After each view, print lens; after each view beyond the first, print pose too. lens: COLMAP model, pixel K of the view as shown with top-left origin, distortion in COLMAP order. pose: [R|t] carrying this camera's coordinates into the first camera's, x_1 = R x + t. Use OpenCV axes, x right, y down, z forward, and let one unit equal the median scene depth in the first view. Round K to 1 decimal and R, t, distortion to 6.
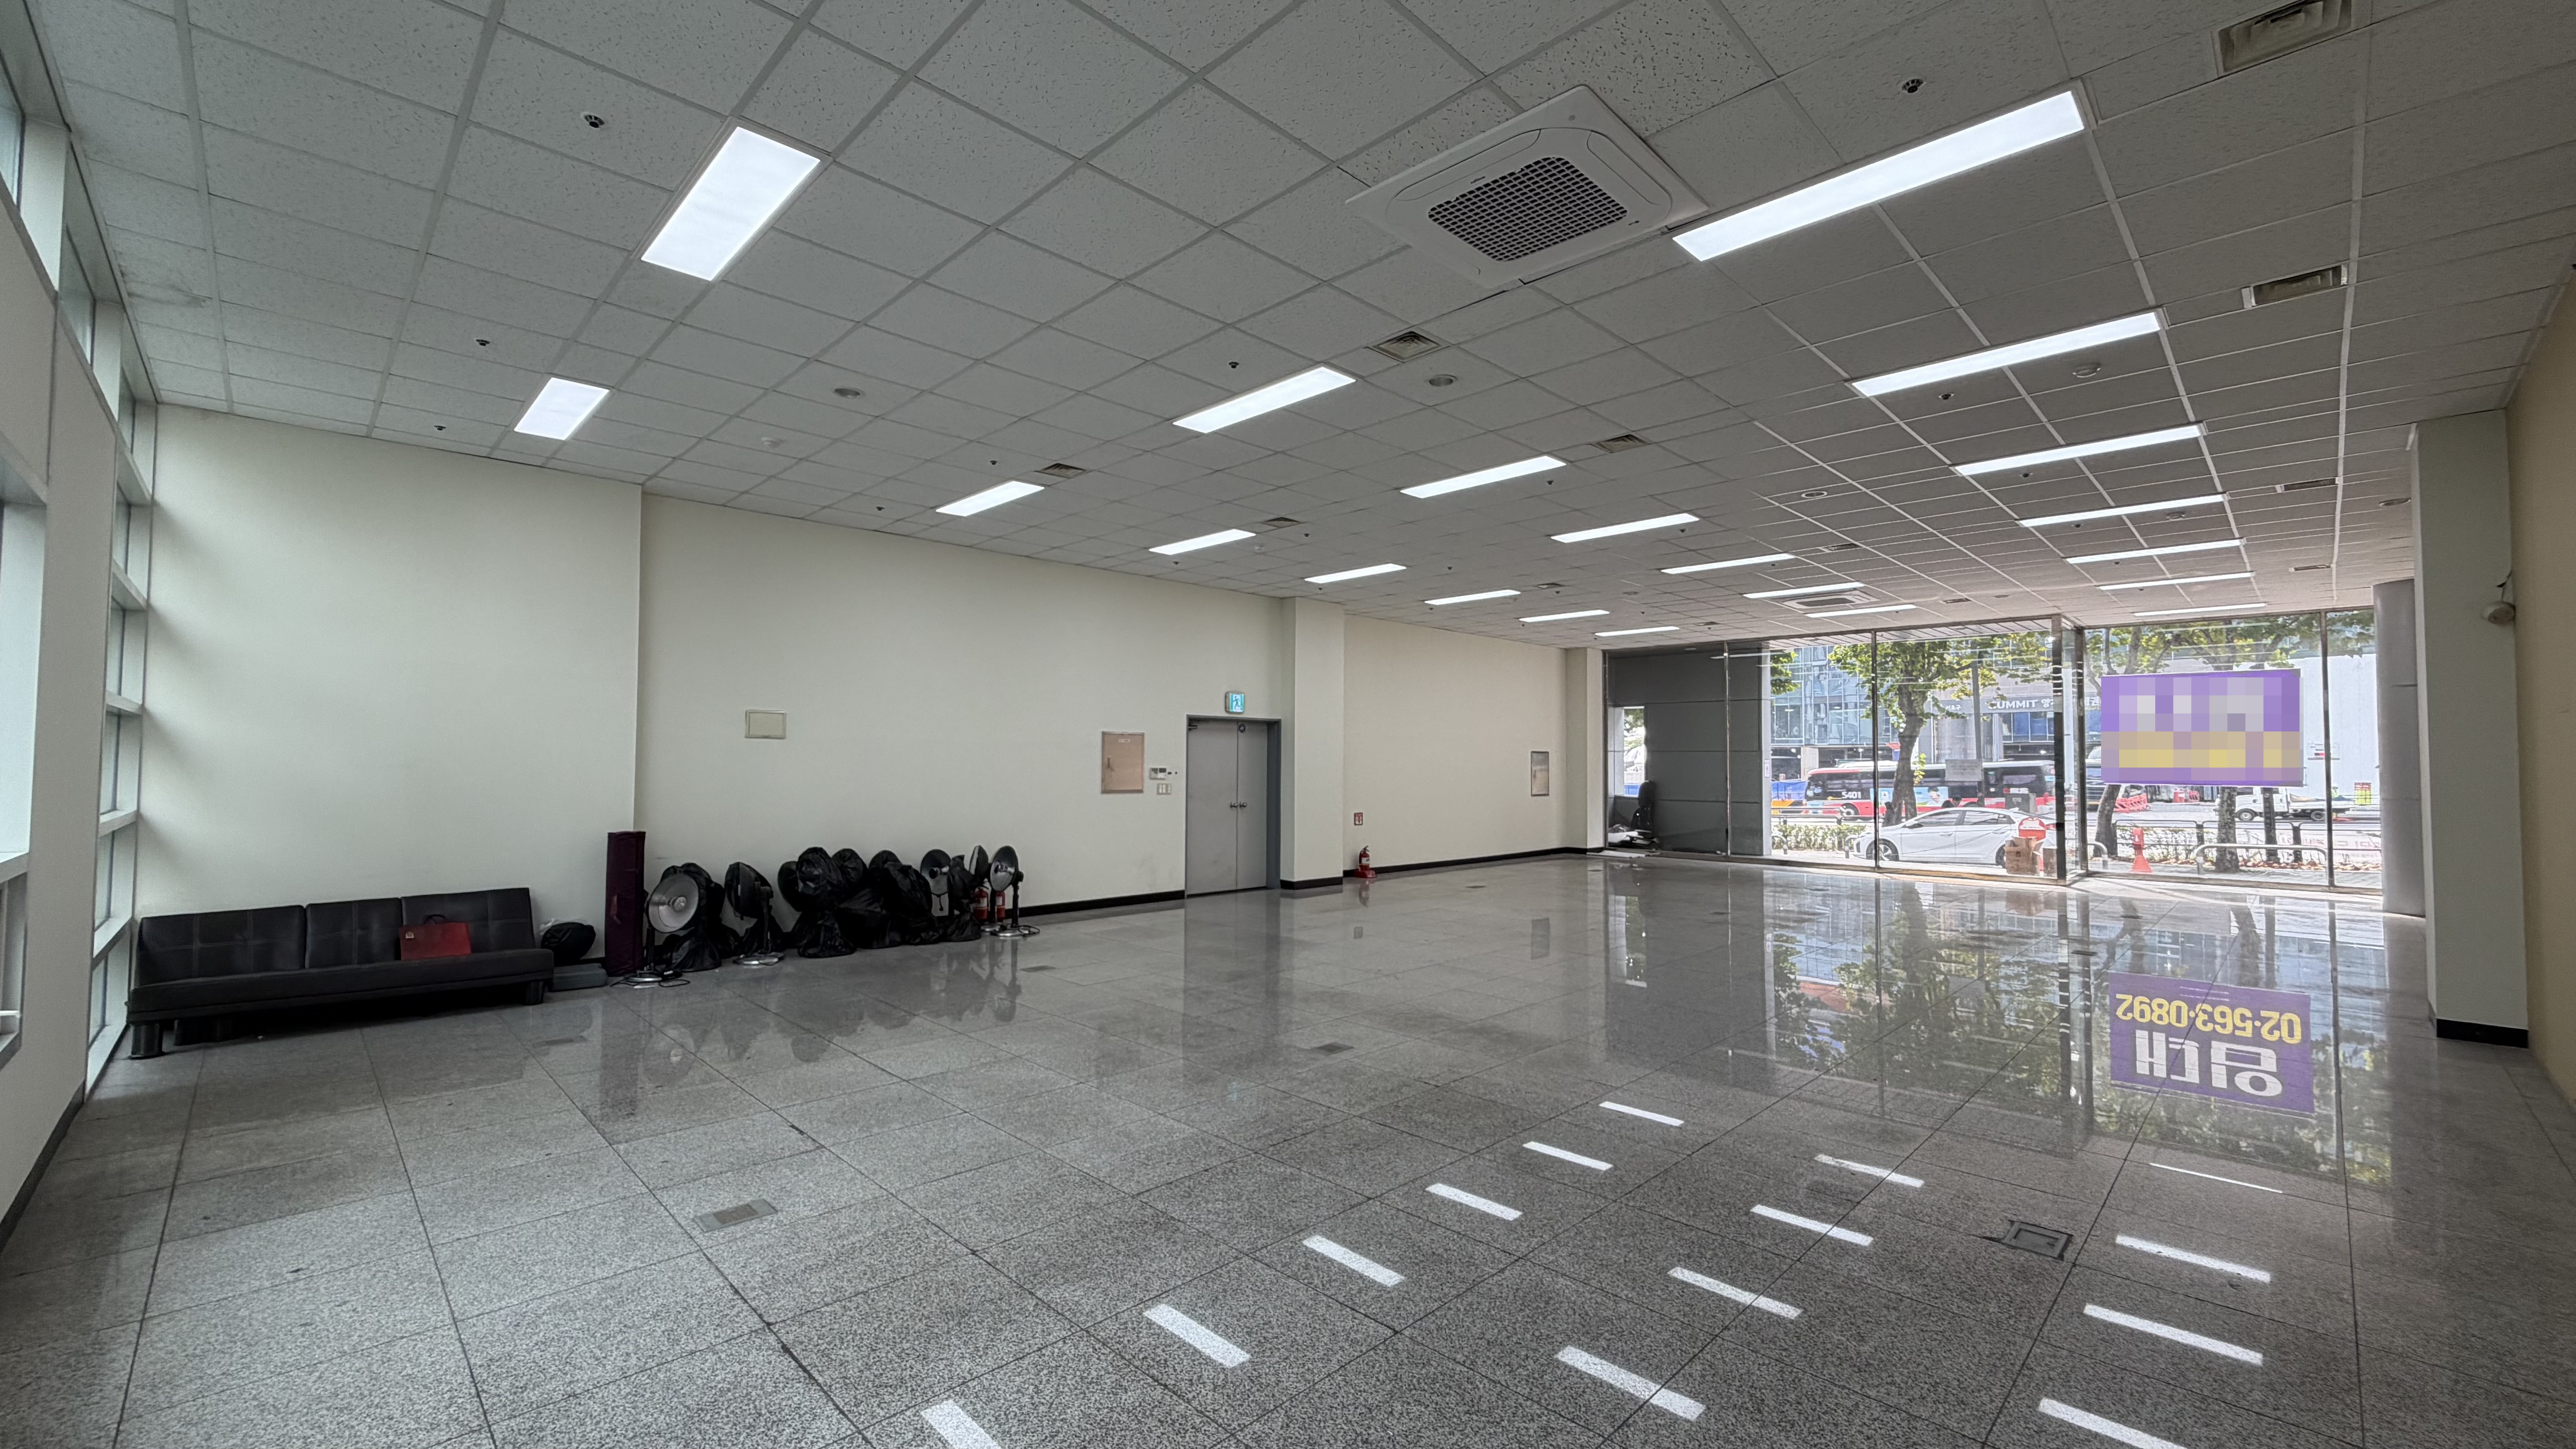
lens RADIAL K [[1017.0, 0, 1275.1], [0, 1017.0, 729.1], [0, 0, 1]] dist [0.000675, -0.000753]
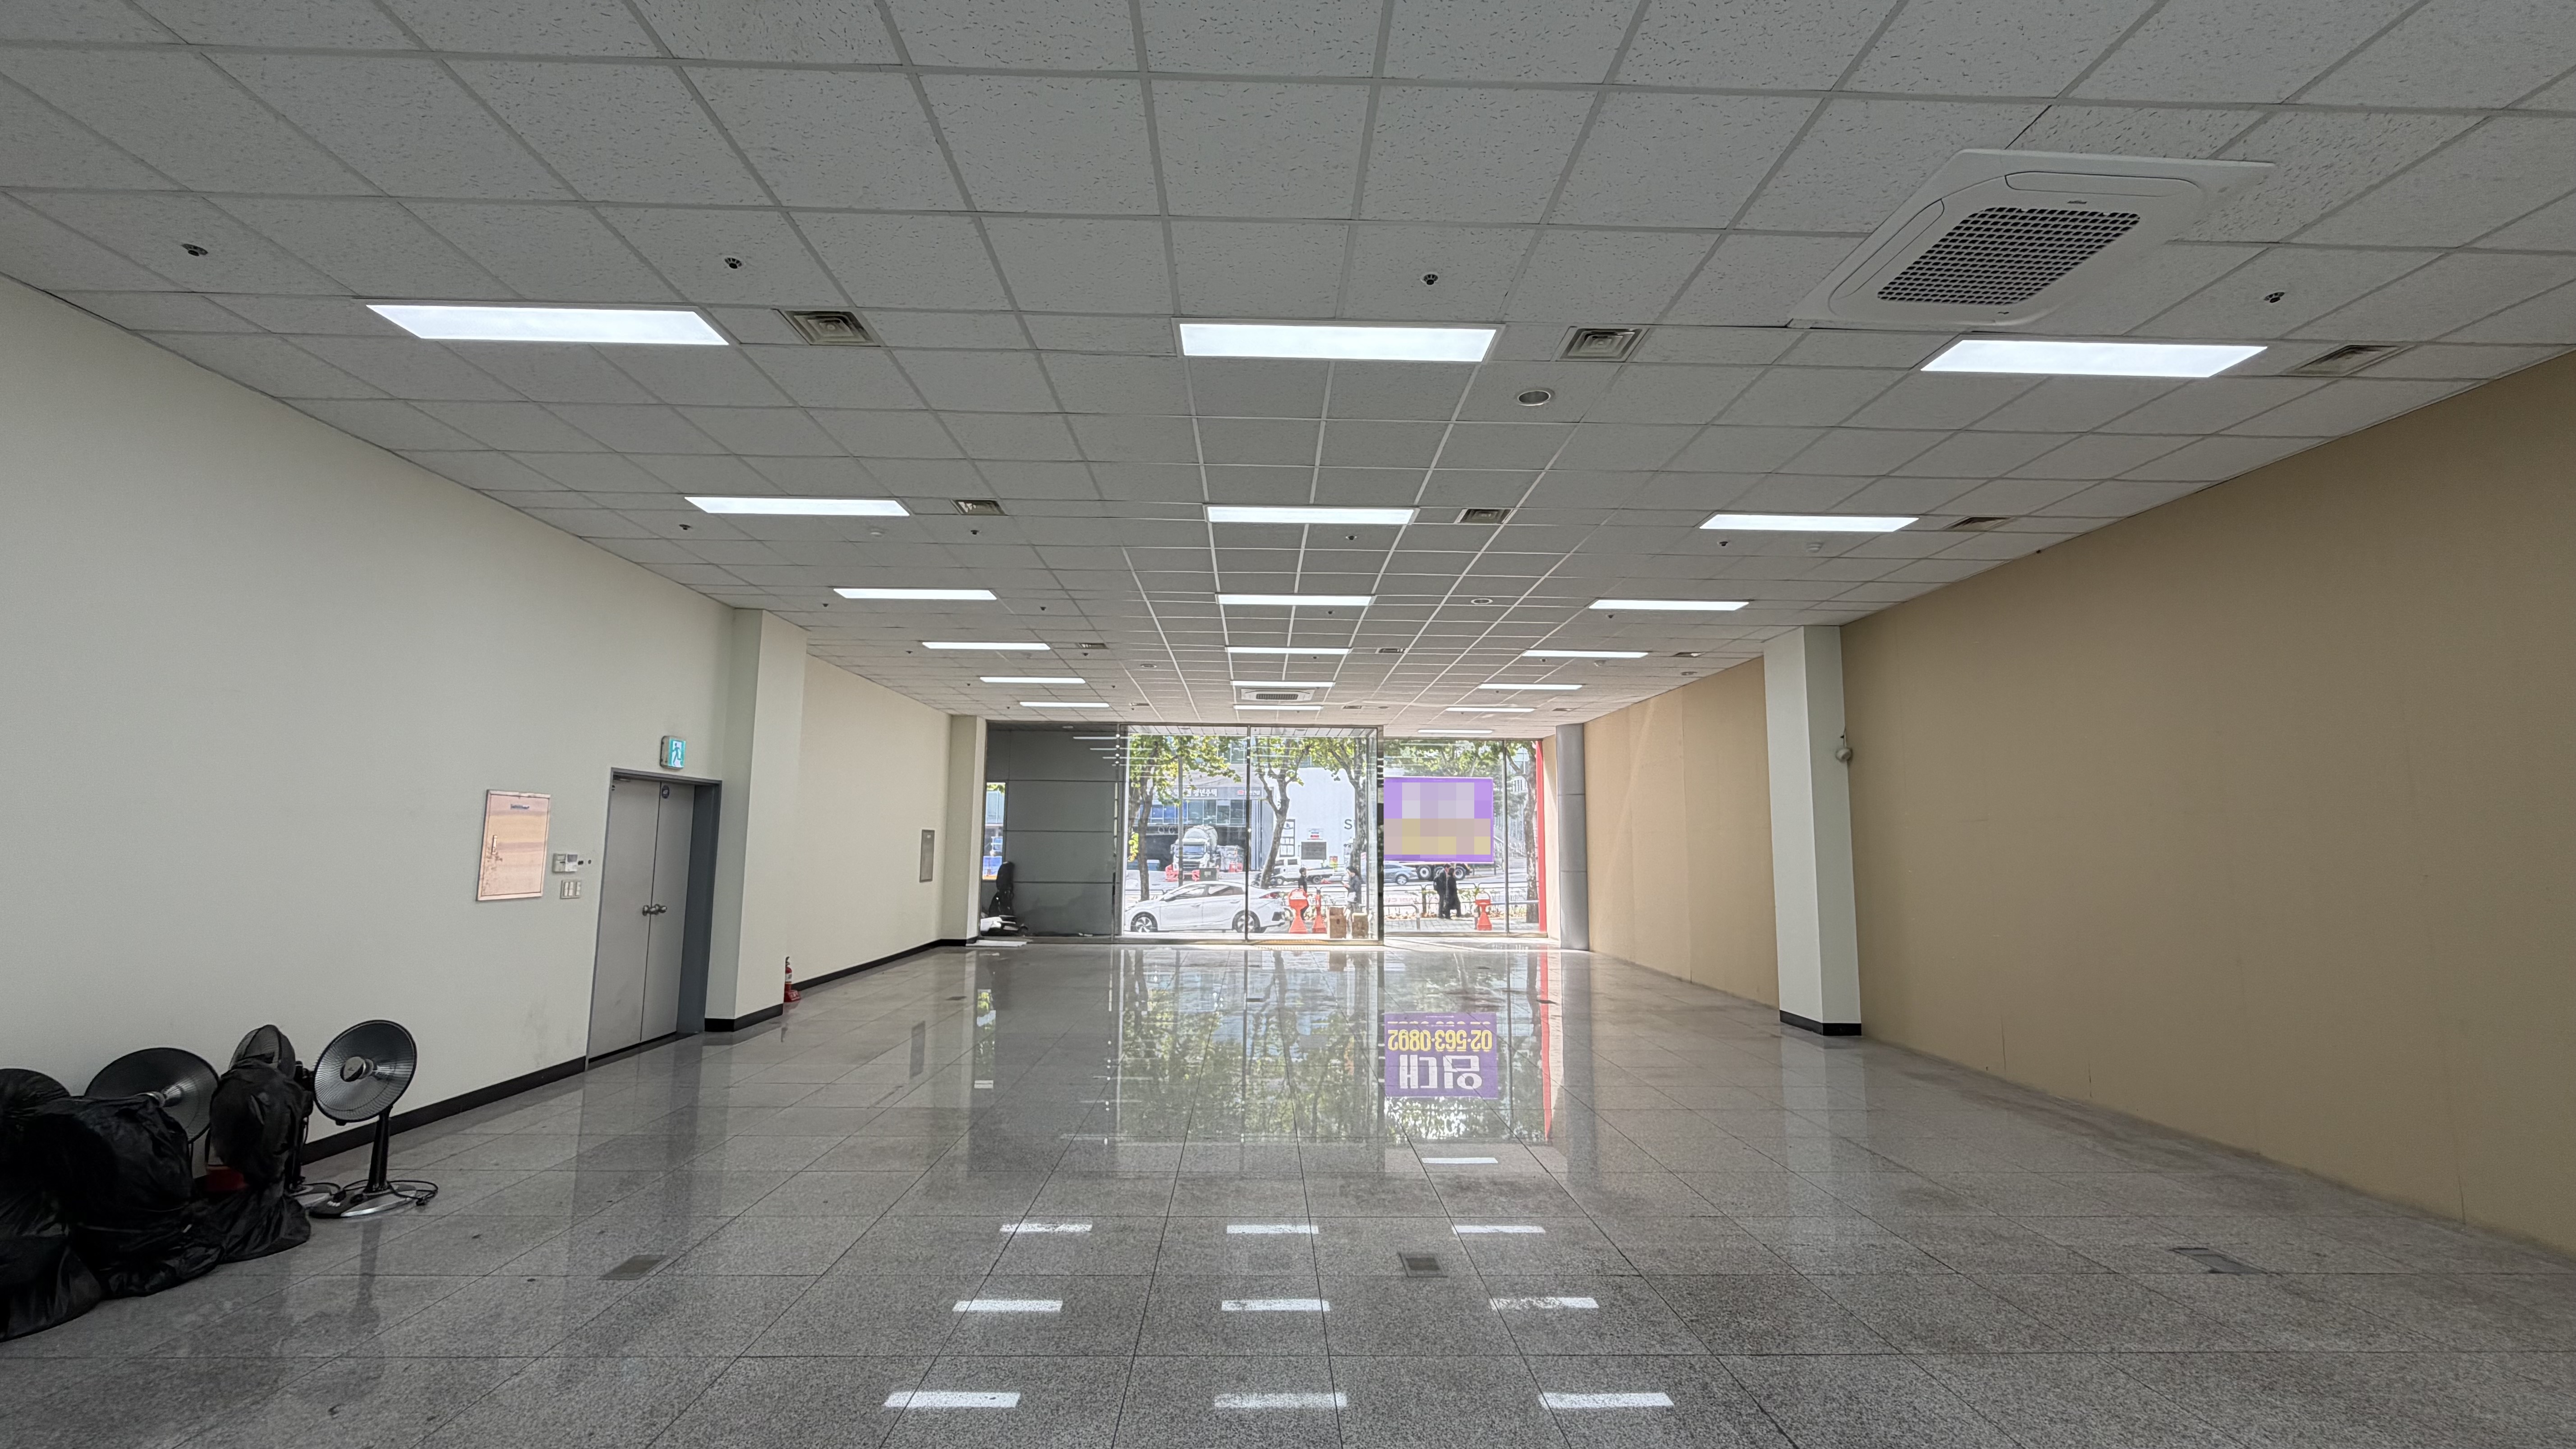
lens RADIAL K [[1017.0, 0, 1275.1], [0, 1017.0, 729.1], [0, 0, 1]] dist [0.000675, -0.000753]
pose [[0.682679, 0.084755, 0.725787, -0.229074], [-0.030038, 0.995666, -0.088017, 0.004412], [-0.730101, 0.038286, 0.682266, 0.239136]]
